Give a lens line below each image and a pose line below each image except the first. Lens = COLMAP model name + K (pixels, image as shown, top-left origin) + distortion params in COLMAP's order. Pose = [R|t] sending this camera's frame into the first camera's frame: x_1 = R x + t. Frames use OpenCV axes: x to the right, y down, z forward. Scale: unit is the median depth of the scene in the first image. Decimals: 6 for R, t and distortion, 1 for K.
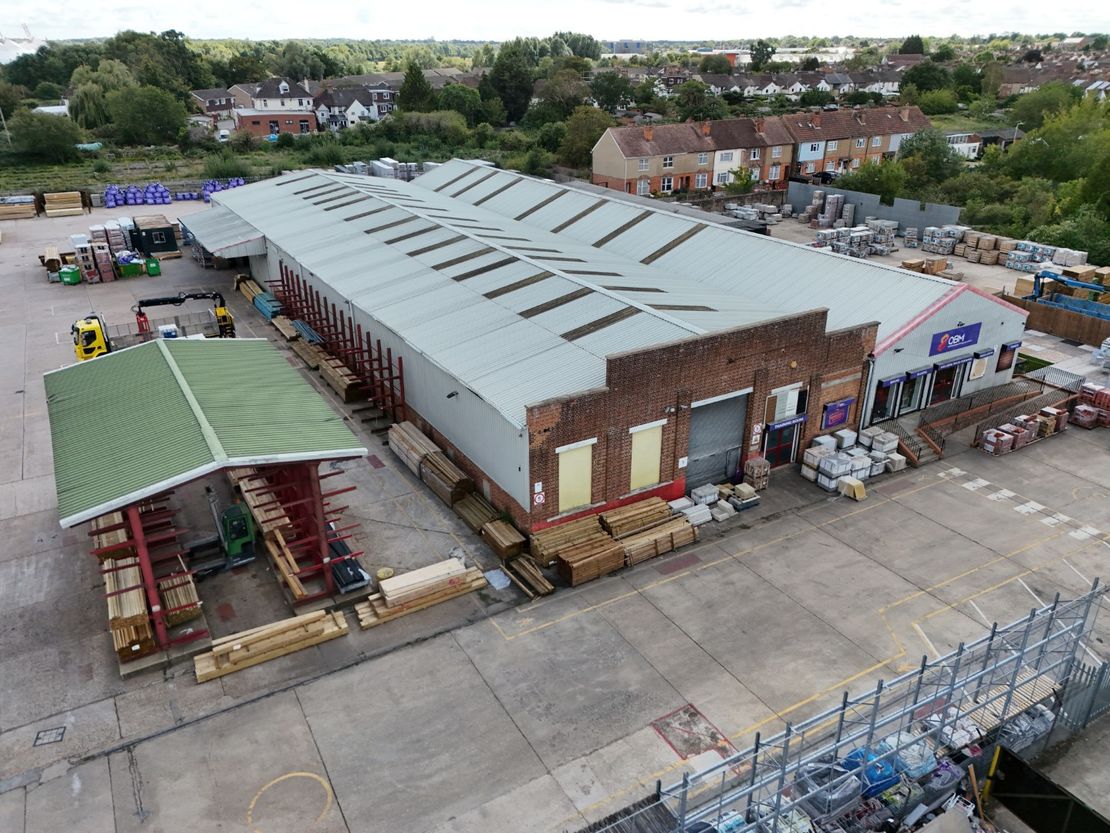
lens RADIAL K [[813.4, 0, 555.0], [0, 813.4, 416.5], [0, 0, 1]] dist [0.079629, -0.069676]
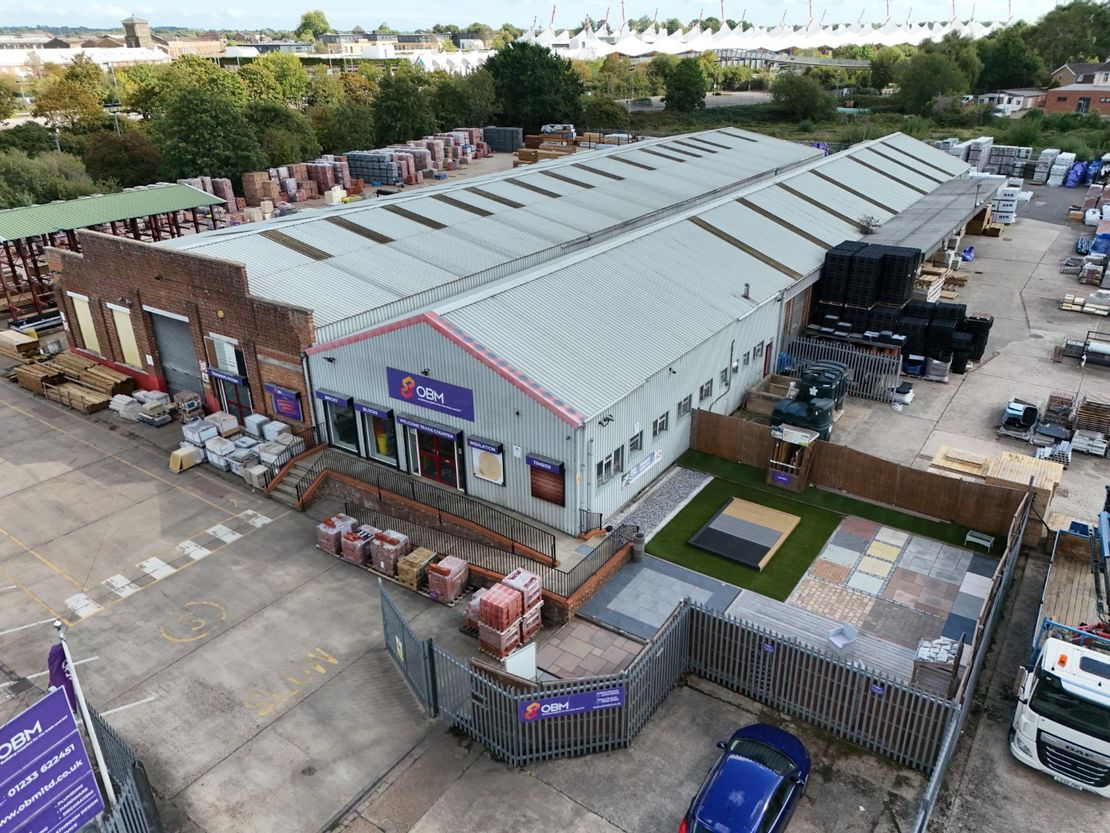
lens RADIAL K [[813.4, 0, 555.0], [0, 813.4, 416.5], [0, 0, 1]] dist [0.079629, -0.069676]
pose [[0.409068, 0.377629, -0.830698, 0.663959], [-0.362259, 0.902745, 0.231990, -0.163786], [0.837515, 0.206028, 0.506084, 0.460809]]
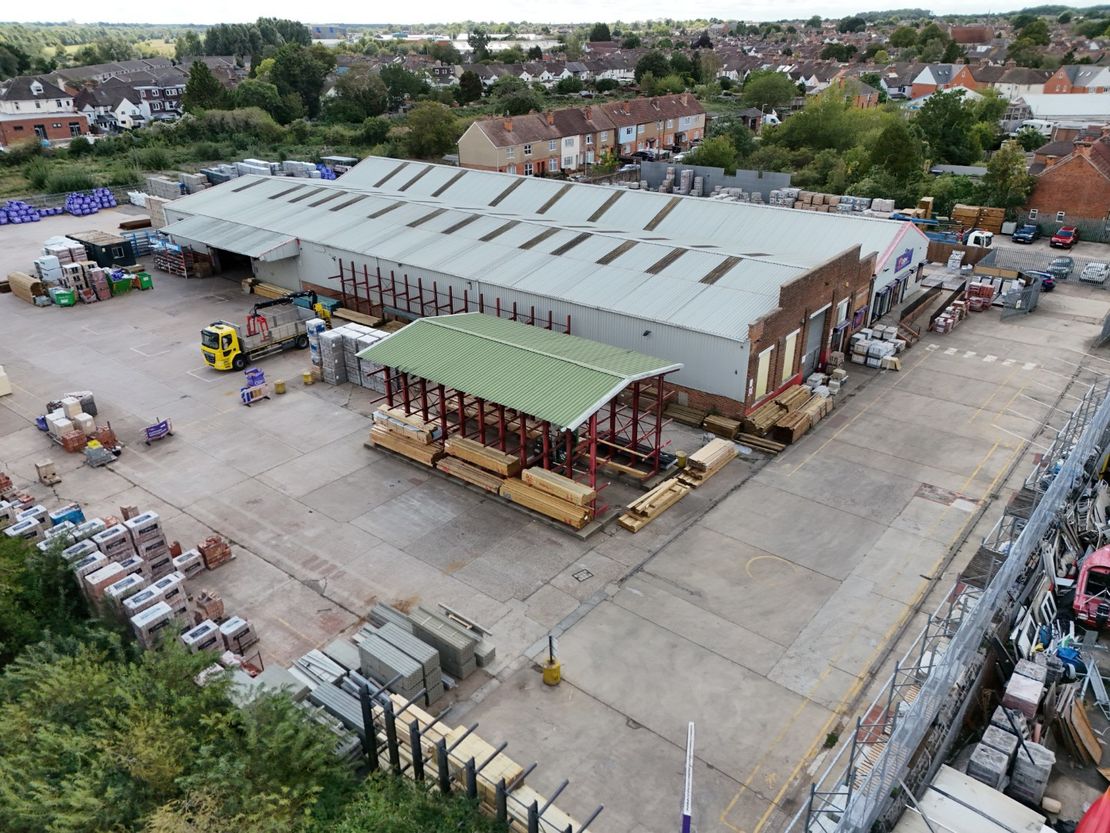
lens RADIAL K [[813.4, 0, 555.0], [0, 813.4, 416.5], [0, 0, 1]] dist [0.079629, -0.069676]
pose [[0.936953, -0.154754, 0.313320, -0.361817], [0.149486, 0.987916, 0.040926, 0.016125], [-0.315867, 0.008492, 0.948765, -0.113411]]
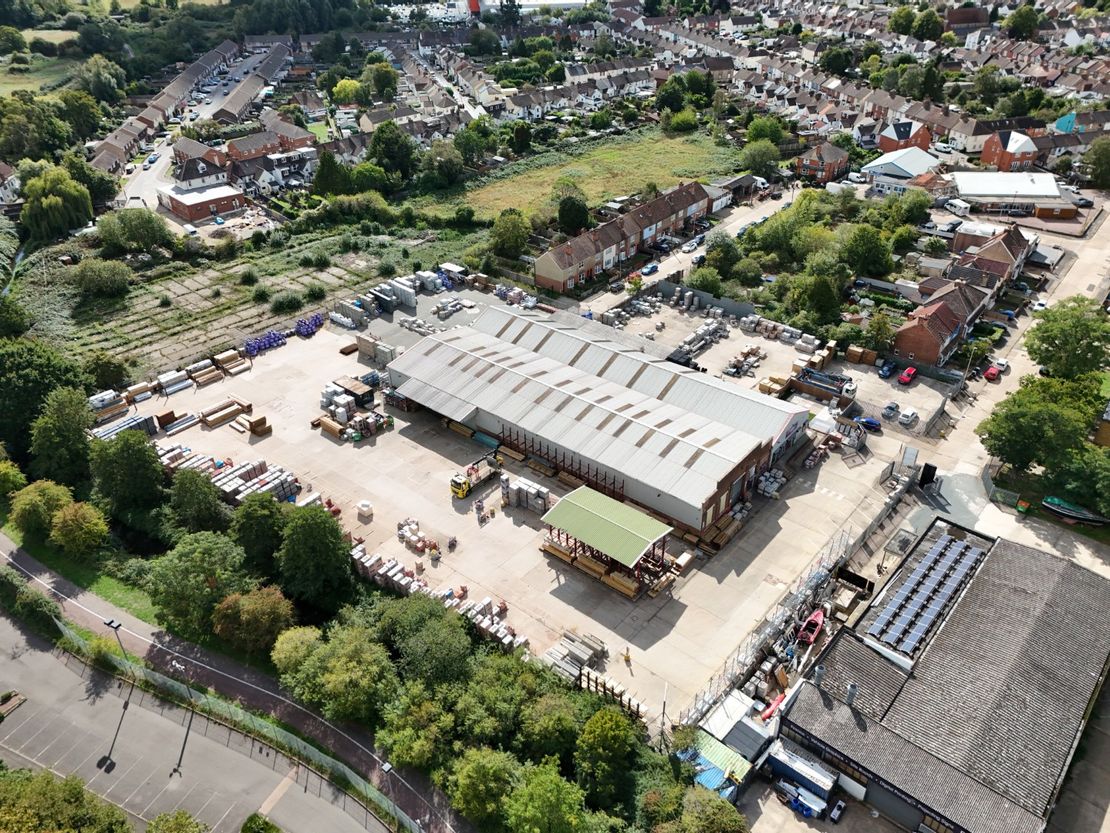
lens RADIAL K [[813.4, 0, 555.0], [0, 813.4, 416.5], [0, 0, 1]] dist [0.079629, -0.069676]
pose [[0.942200, -0.187943, 0.277376, -0.650662], [0.146388, 0.975576, 0.163773, -0.441519], [-0.301381, -0.113702, 0.946700, -0.874894]]
